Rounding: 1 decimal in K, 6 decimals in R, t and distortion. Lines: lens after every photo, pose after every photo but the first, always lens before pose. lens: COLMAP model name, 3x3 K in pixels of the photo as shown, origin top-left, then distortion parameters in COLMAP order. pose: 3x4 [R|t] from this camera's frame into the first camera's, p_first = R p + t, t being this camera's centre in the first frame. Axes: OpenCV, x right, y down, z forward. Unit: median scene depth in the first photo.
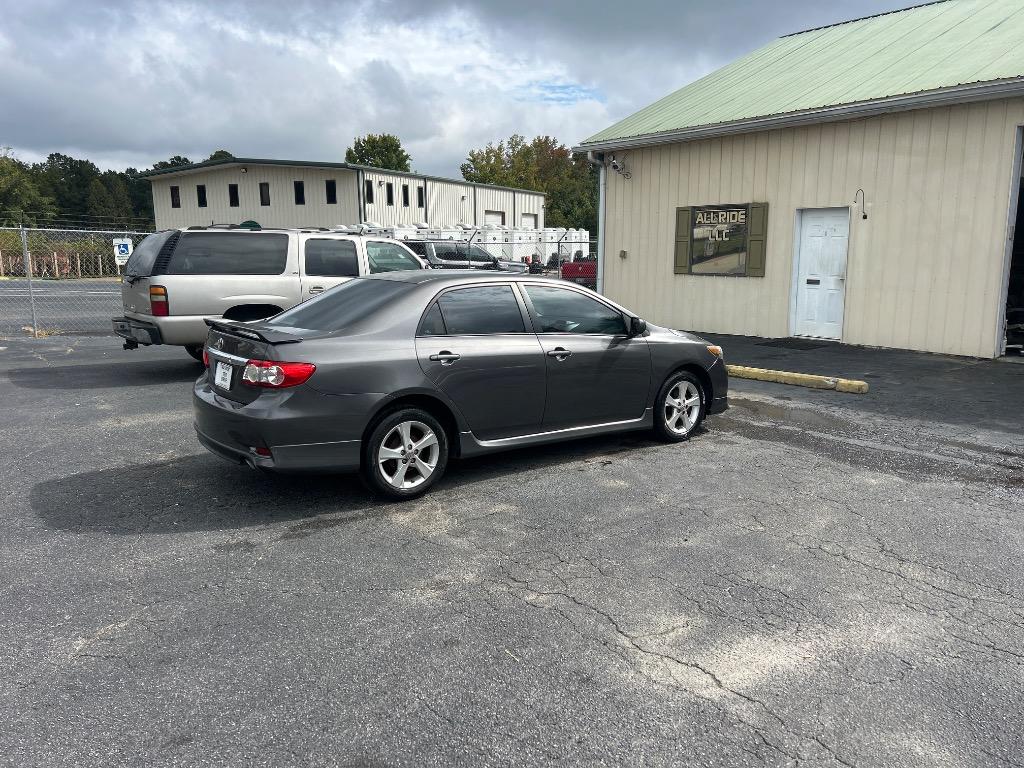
lens RADIAL K [[717.4, 0, 512.0], [0, 717.4, 384.0], [0, 0, 1]] dist [0.046578, -0.056525]
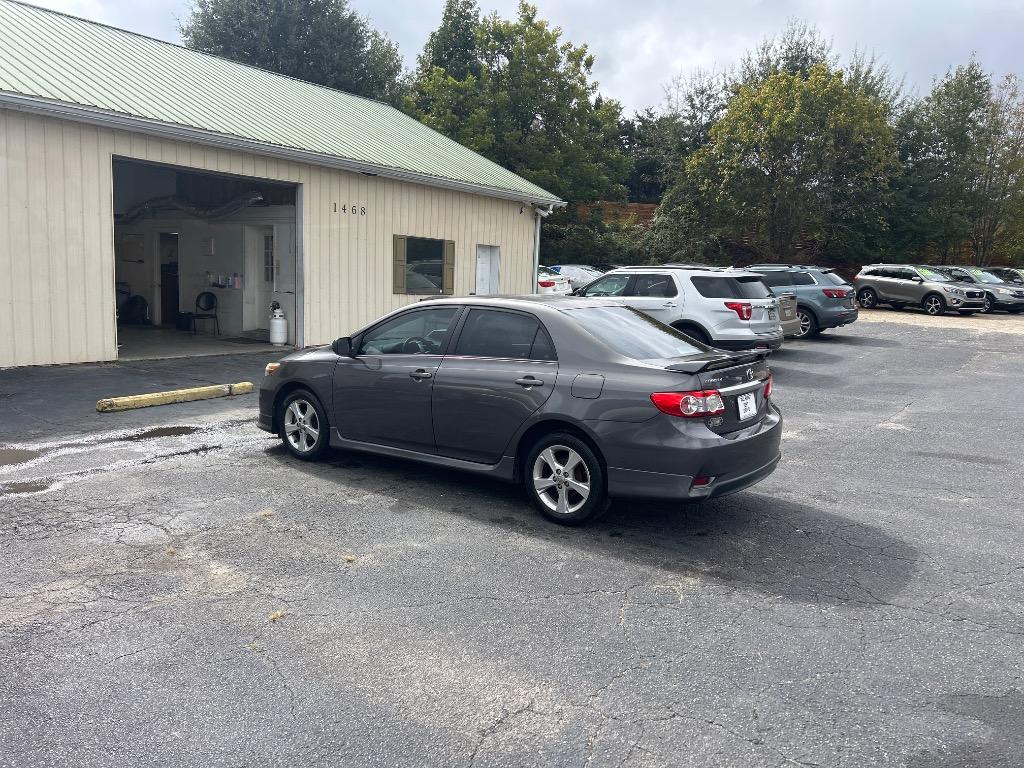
lens RADIAL K [[717.4, 0, 512.0], [0, 717.4, 384.0], [0, 0, 1]] dist [0.046578, -0.056525]
pose [[-0.259299, -0.147625, 0.954448, -0.650523], [0.141331, 0.971810, 0.188707, -0.142547], [-0.955400, 0.183824, -0.231126, 0.785231]]
